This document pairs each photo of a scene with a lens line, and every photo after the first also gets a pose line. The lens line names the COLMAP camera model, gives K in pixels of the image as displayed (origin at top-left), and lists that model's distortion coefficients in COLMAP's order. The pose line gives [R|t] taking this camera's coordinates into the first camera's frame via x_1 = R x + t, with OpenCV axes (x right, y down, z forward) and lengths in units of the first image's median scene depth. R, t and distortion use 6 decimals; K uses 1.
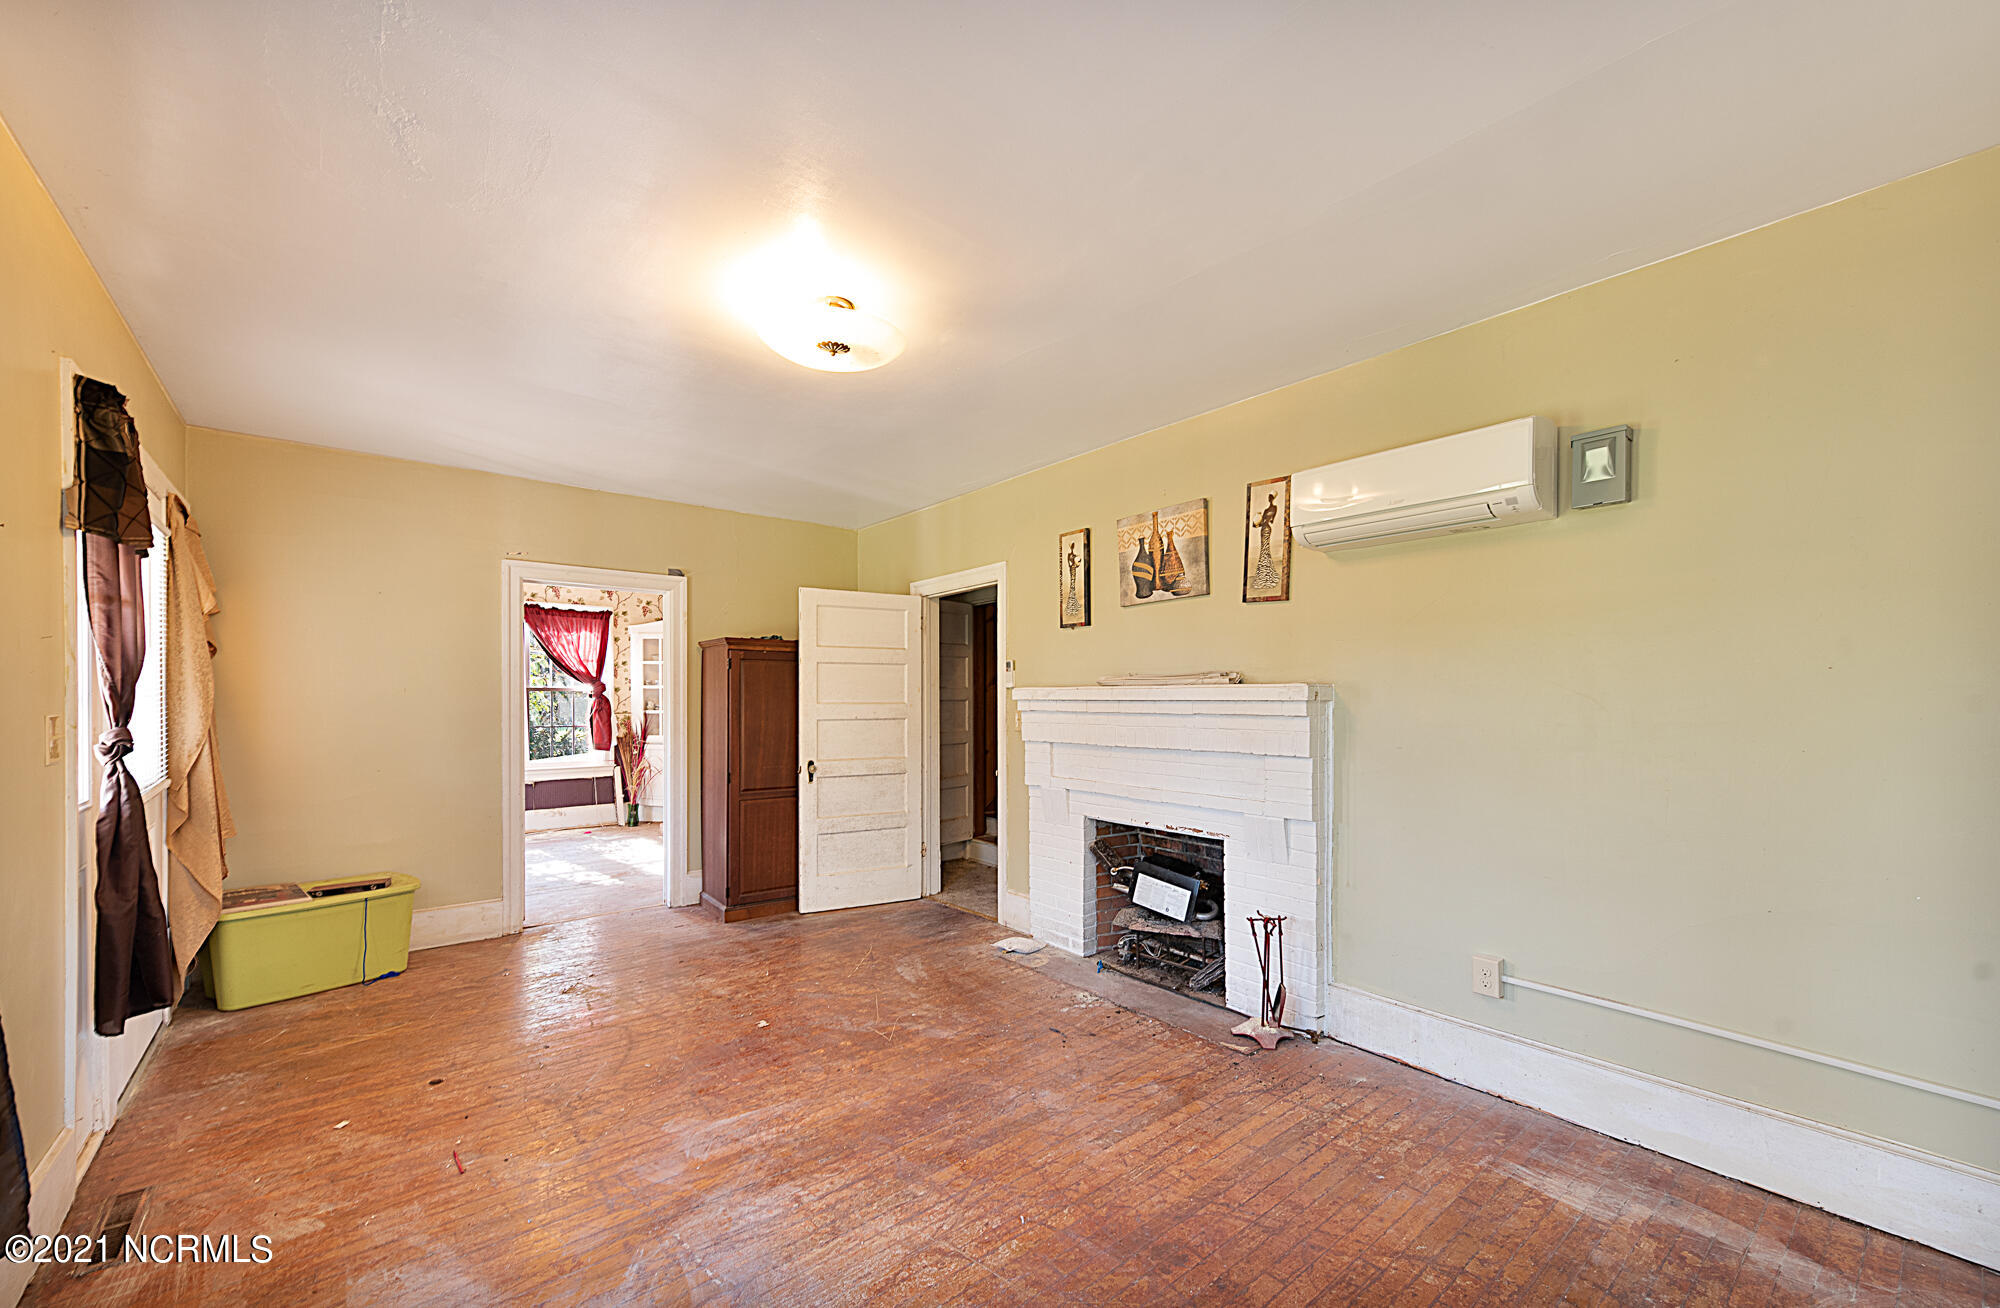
lens RADIAL K [[783.1, 0, 1002.8], [0, 783.1, 701.9], [0, 0, 1]] dist [0.001810, 0.000113]
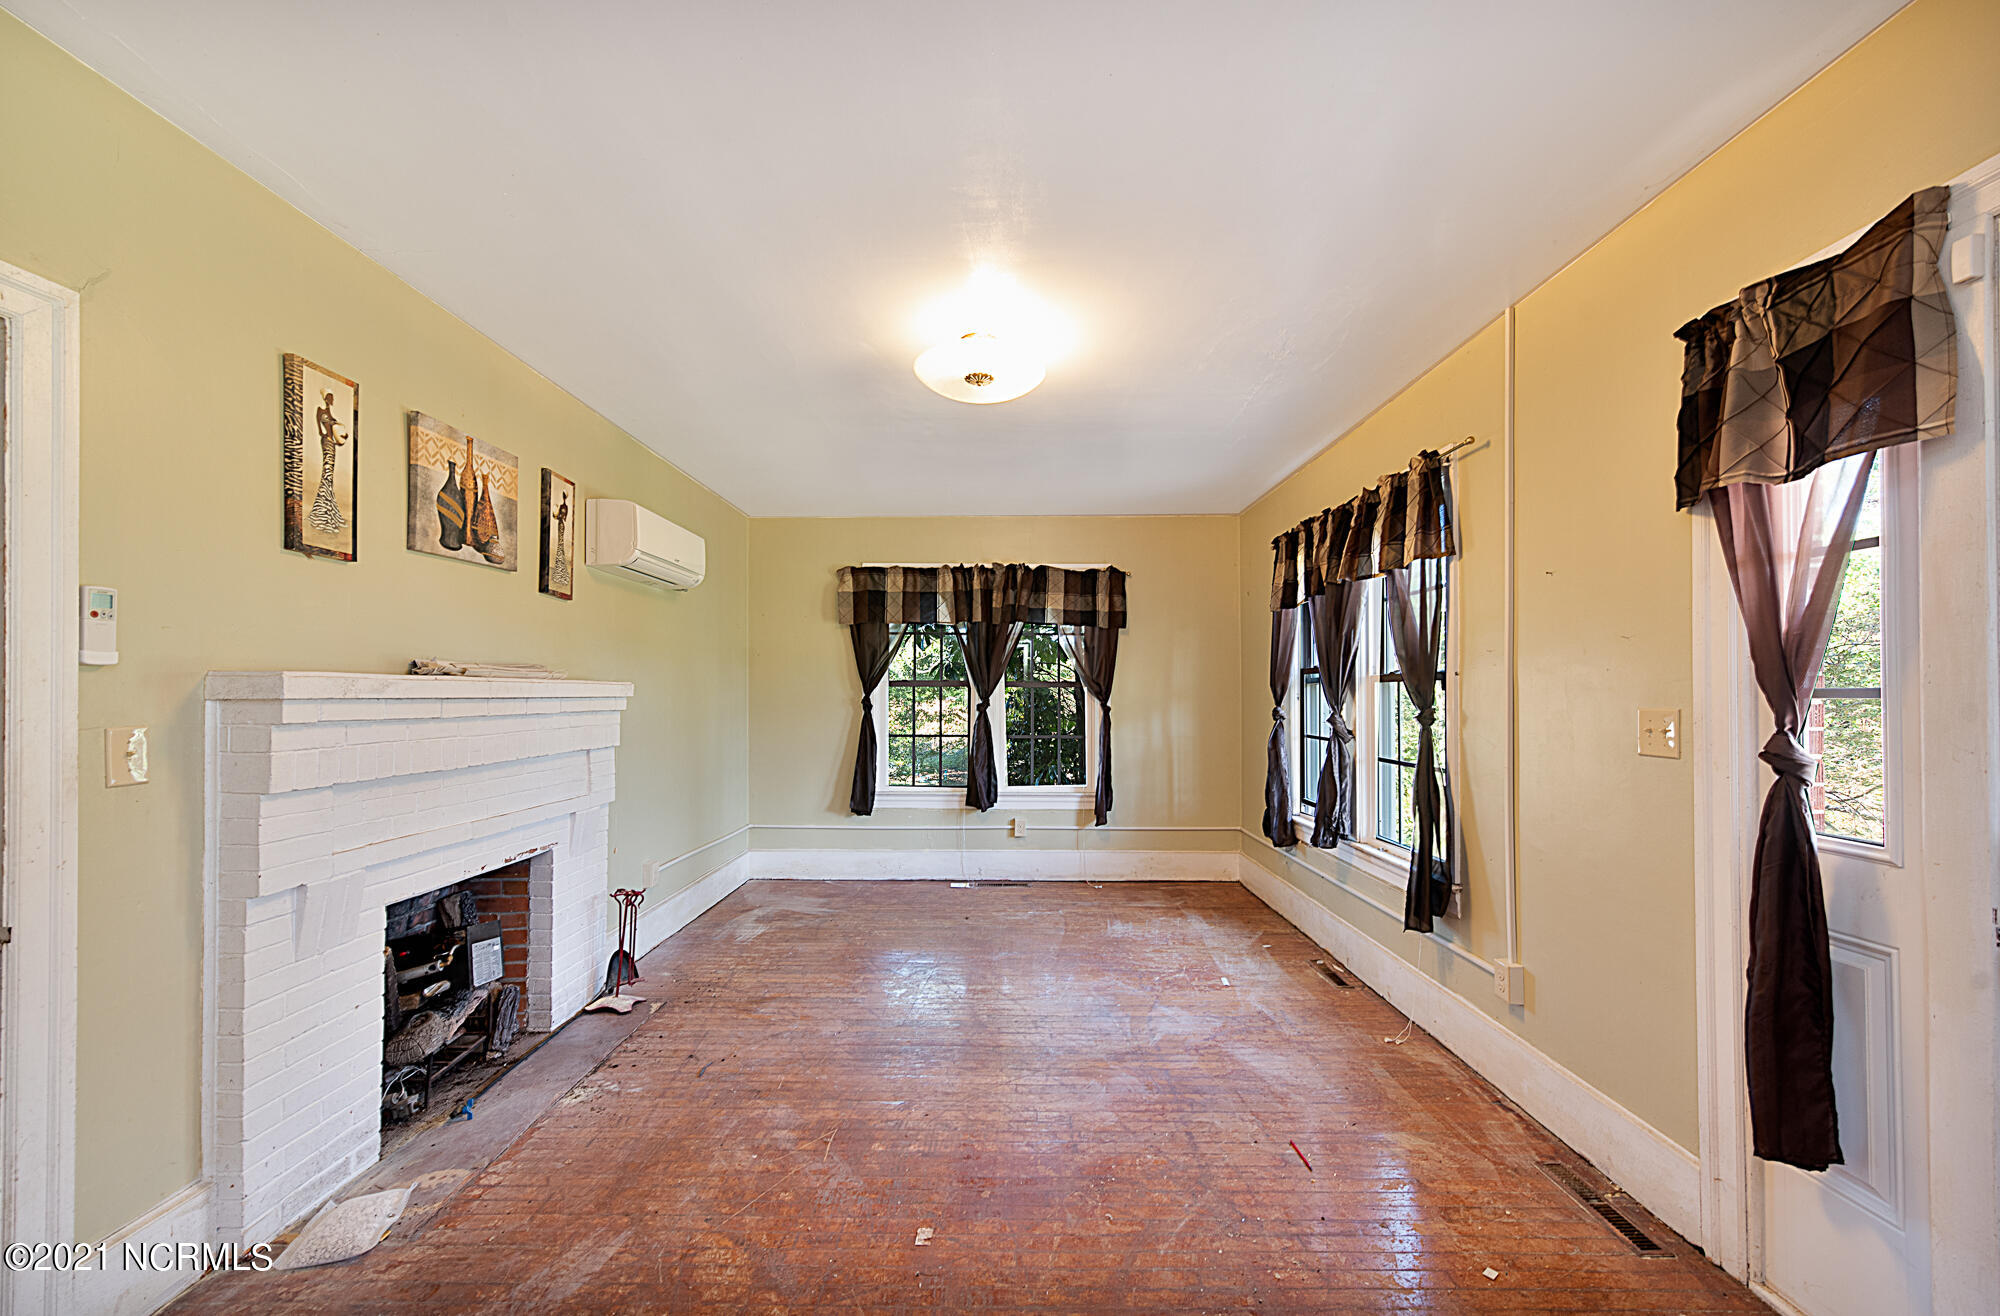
lens RADIAL K [[774.5, 0, 1003.5], [0, 774.5, 689.4], [0, 0, 1]] dist [-0.000370, -0.000153]
pose [[-0.765478, 0.005571, 0.643438, -0.708004], [0.004954, 0.999984, -0.002765, -0.005758], [-0.643443, 0.001071, -0.765493, 1.358427]]
